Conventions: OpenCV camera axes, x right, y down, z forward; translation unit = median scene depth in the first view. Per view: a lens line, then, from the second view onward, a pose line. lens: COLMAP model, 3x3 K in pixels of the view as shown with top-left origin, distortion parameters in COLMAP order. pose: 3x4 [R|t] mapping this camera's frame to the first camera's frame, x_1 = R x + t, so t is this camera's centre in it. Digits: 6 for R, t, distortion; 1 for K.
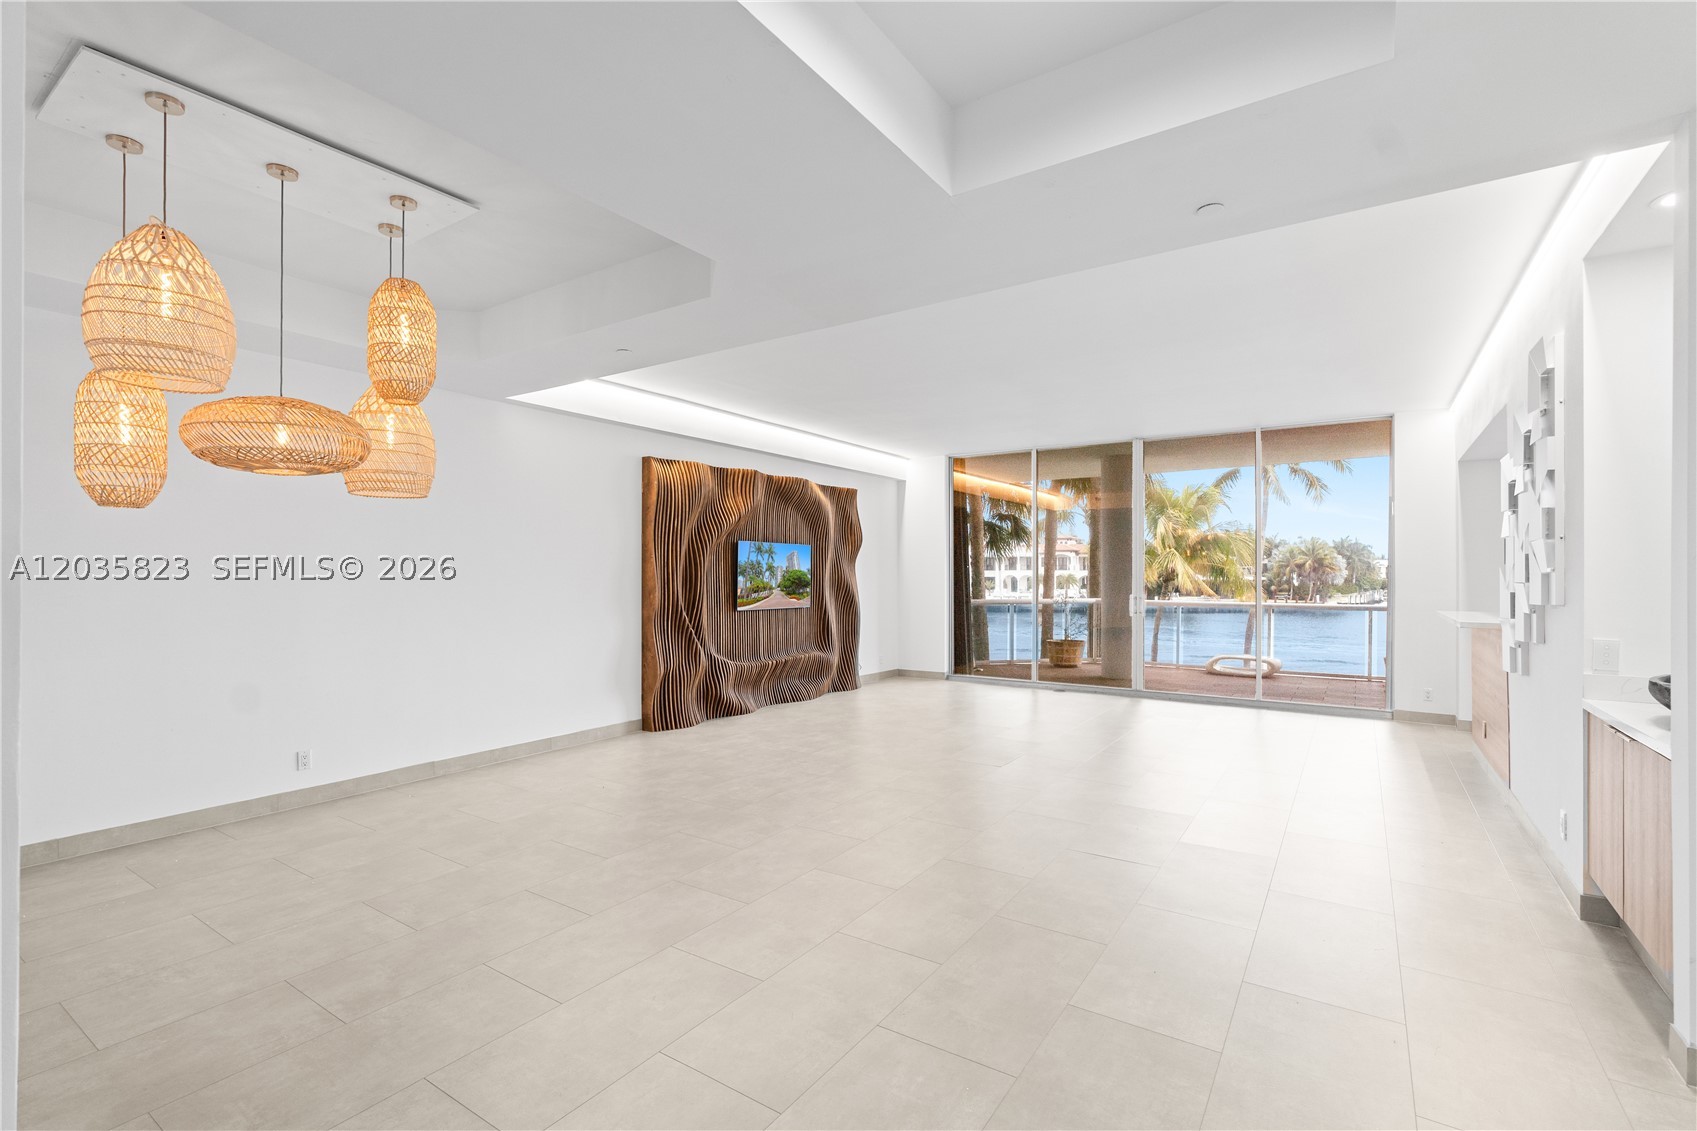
lens RADIAL K [[762.4, 0, 850.9], [0, 762.4, 565.3], [0, 0, 1]] dist [-0.007738, 0.001153]
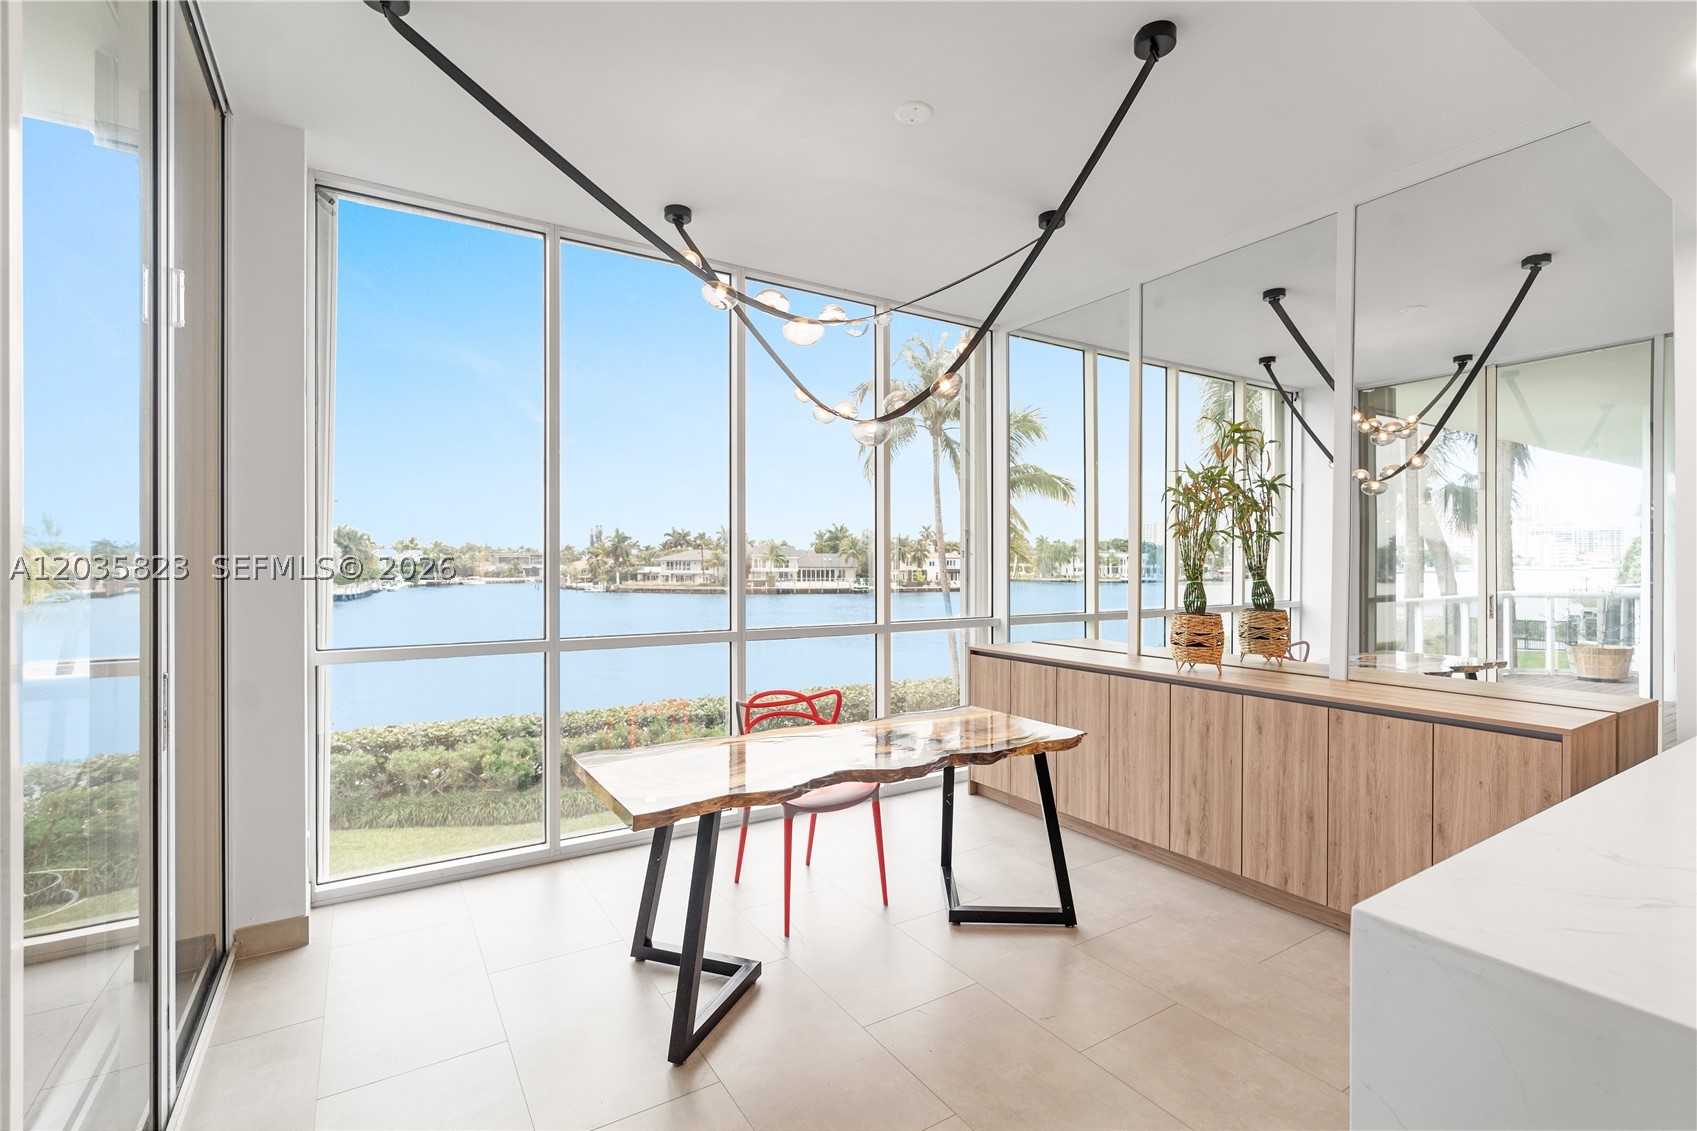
lens RADIAL K [[765.8, 0, 850.6], [0, 765.8, 565.8], [0, 0, 1]] dist [-0.002920, 0.000324]
pose [[0.403636, -0.003805, 0.914912, 0.746837], [-0.009116, 0.999925, 0.008181, 0.012633], [-0.914874, -0.011643, 0.403571, 0.769857]]
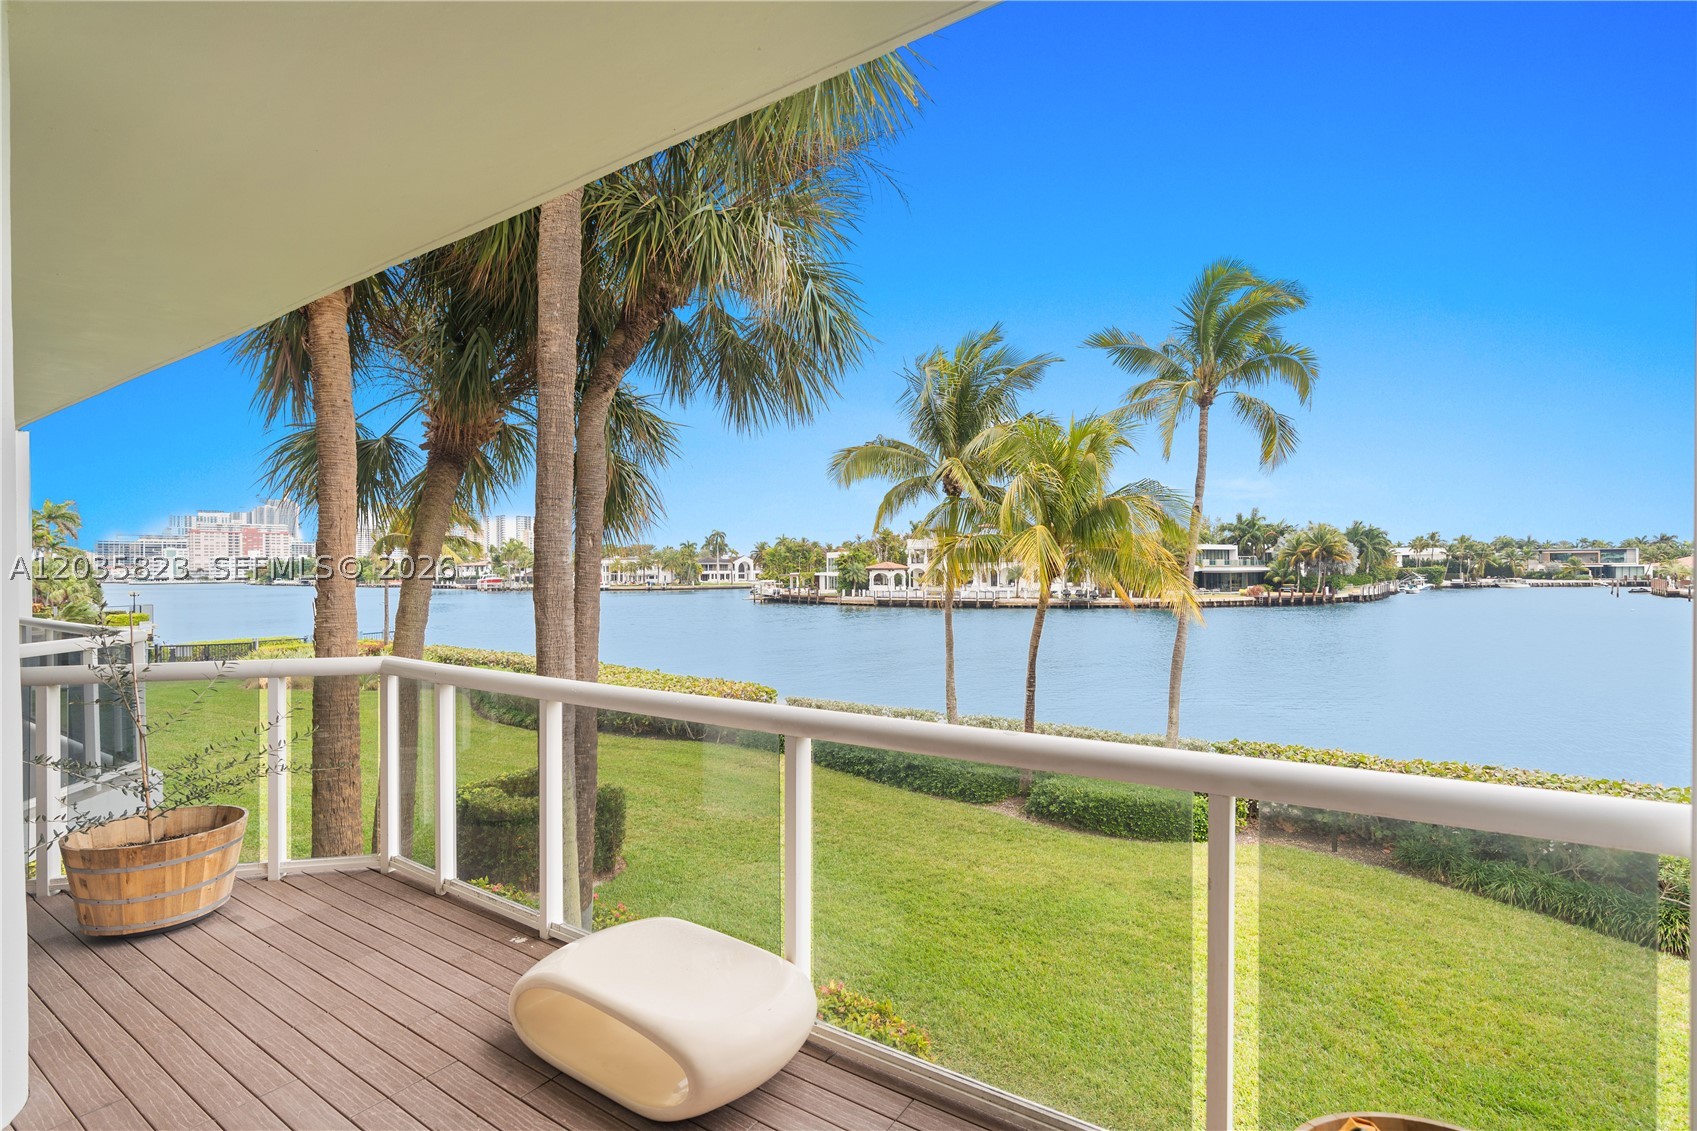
lens RADIAL K [[794.0, 0, 850.1], [0, 794.0, 565.2], [0, 0, 1]] dist [-0.004118, 0.001048]
pose [[0.999946, -0.009303, 0.004541, 0.747323], [0.009266, 0.999924, 0.008095, 0.009001], [-0.004616, -0.008053, 0.999957, 1.022274]]
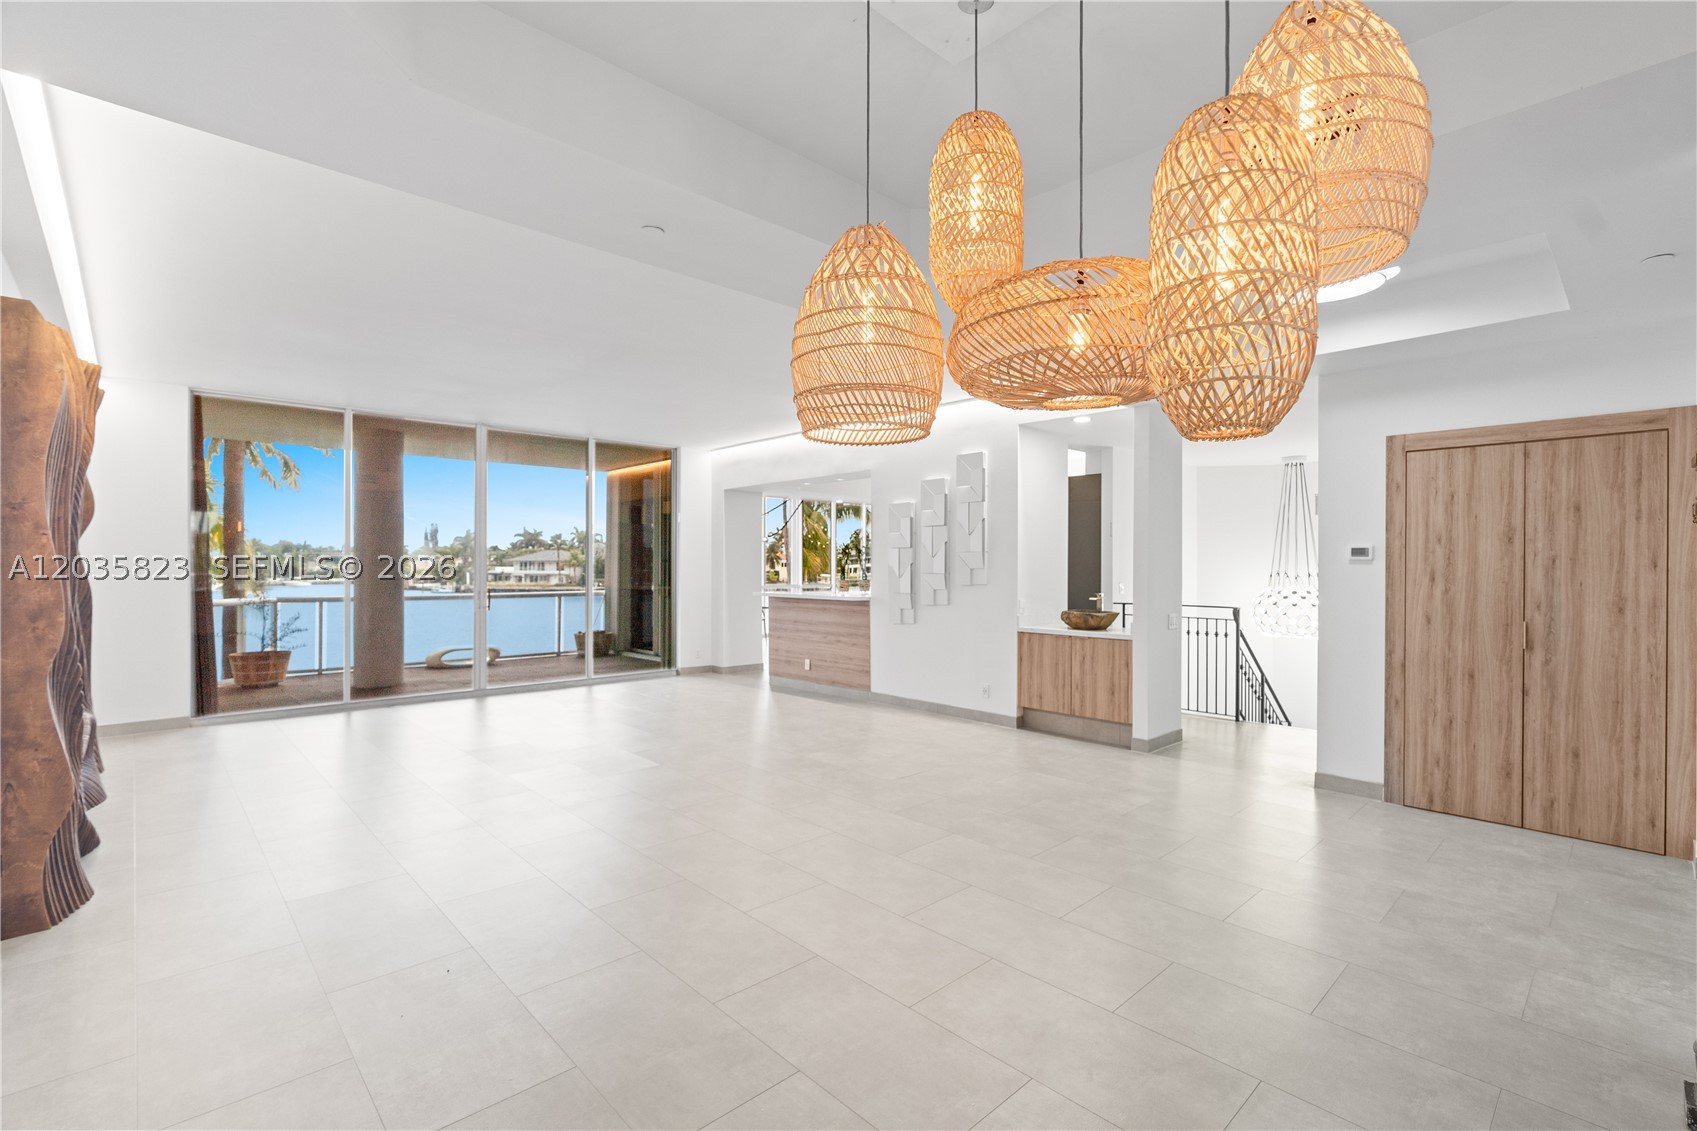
lens RADIAL K [[755.2, 0, 849.8], [0, 755.2, 563.2], [0, 0, 1]] dist [-0.008002, 0.000223]
pose [[0.221650, 0.001936, 0.975124, -0.457614], [-0.013739, 0.999905, 0.001137, -0.000789], [-0.975029, -0.013649, 0.221656, 0.359574]]
